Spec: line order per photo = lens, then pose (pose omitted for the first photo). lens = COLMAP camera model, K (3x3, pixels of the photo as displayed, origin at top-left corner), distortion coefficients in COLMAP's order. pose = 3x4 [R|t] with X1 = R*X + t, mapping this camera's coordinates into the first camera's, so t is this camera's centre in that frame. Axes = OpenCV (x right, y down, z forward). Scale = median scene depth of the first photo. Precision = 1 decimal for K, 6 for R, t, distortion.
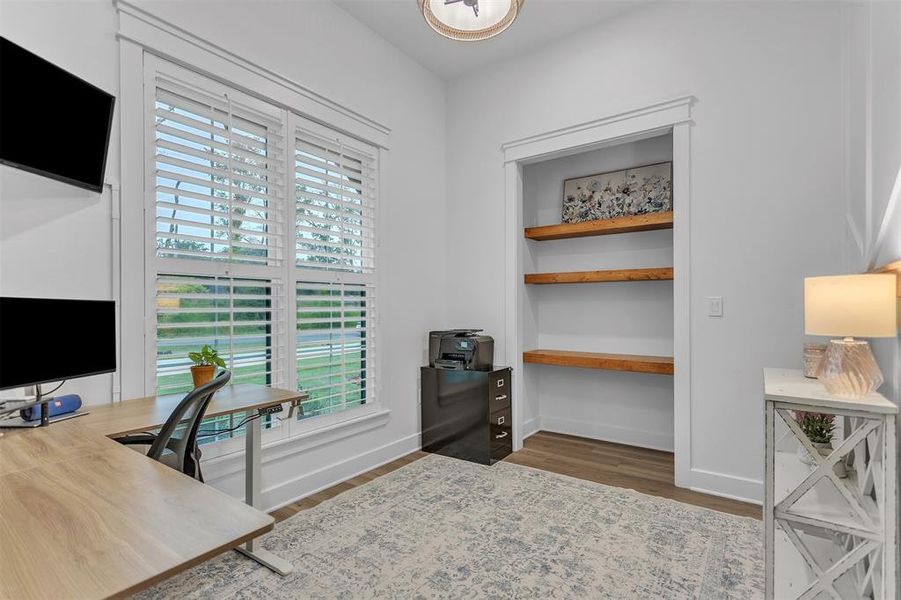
lens RADIAL K [[430.7, 0, 449.5], [0, 430.7, 301.8], [0, 0, 1]] dist [0.003279, 0.001674]
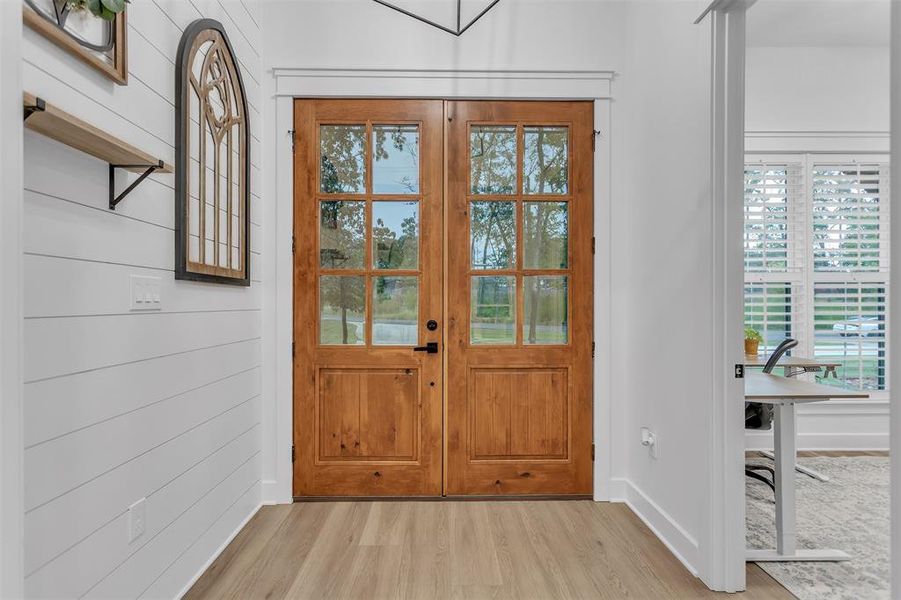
lens RADIAL K [[430.7, 0, 449.5], [0, 430.7, 301.8], [0, 0, 1]] dist [0.003279, 0.001674]
pose [[0.599258, -0.001209, -0.800555, 0.032016], [0.012179, 0.999897, 0.007607, -0.013391], [0.800463, -0.014309, 0.599211, -0.675853]]
